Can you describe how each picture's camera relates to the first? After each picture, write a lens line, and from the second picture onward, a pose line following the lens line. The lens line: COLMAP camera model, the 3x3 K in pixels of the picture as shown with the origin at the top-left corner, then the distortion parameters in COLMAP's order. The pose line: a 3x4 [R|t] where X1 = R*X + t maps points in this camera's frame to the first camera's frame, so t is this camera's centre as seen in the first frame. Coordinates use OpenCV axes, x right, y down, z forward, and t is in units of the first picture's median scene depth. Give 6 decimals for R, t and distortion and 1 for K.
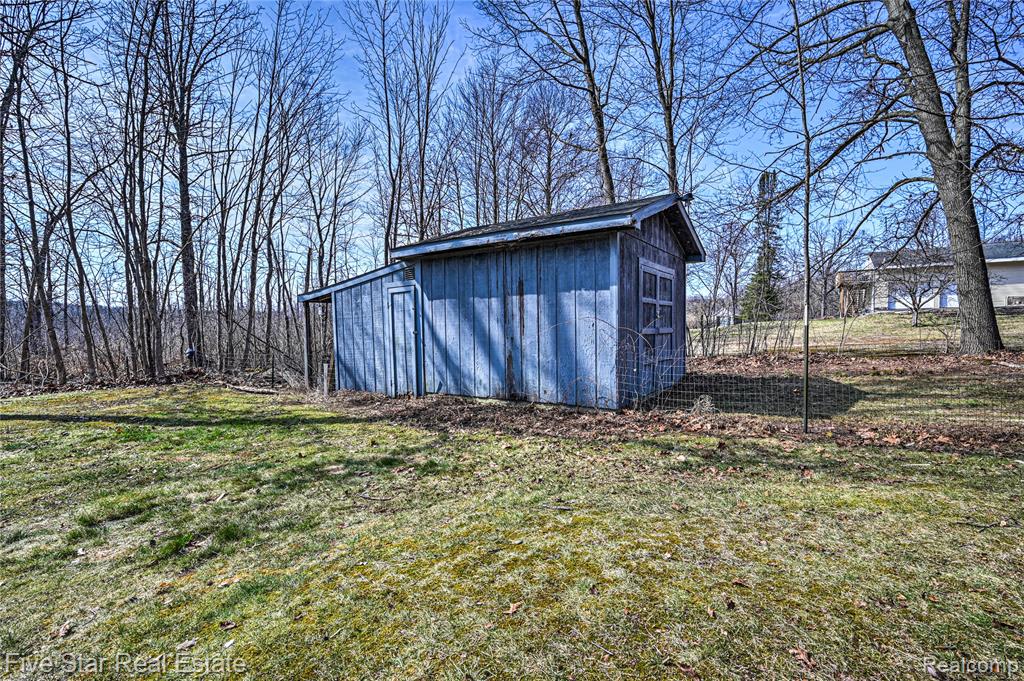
lens RADIAL K [[462.2, 0, 510.5], [0, 462.2, 347.8], [0, 0, 1]] dist [0.009477, 0.000148]
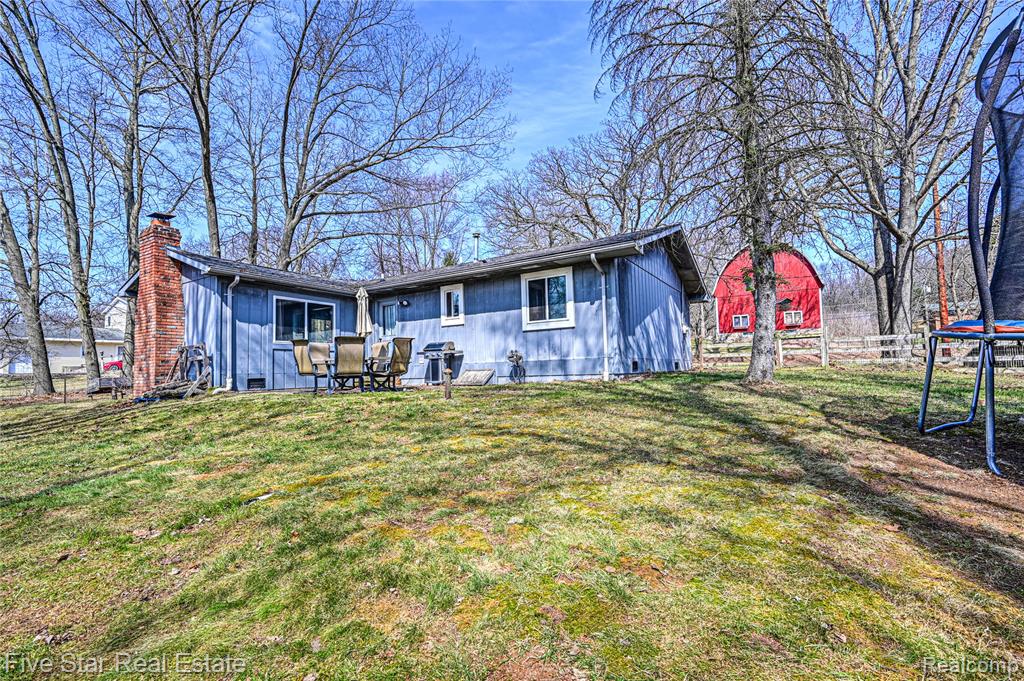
lens RADIAL K [[462.2, 0, 507.2], [0, 462.2, 345.6], [0, 0, 1]] dist [0.009477, 0.000148]
pose [[-0.002210, 0.077733, 0.996972, -1.247199], [0.074753, 0.994198, -0.077351, 0.125360], [-0.997200, 0.074355, -0.008008, -1.209564]]
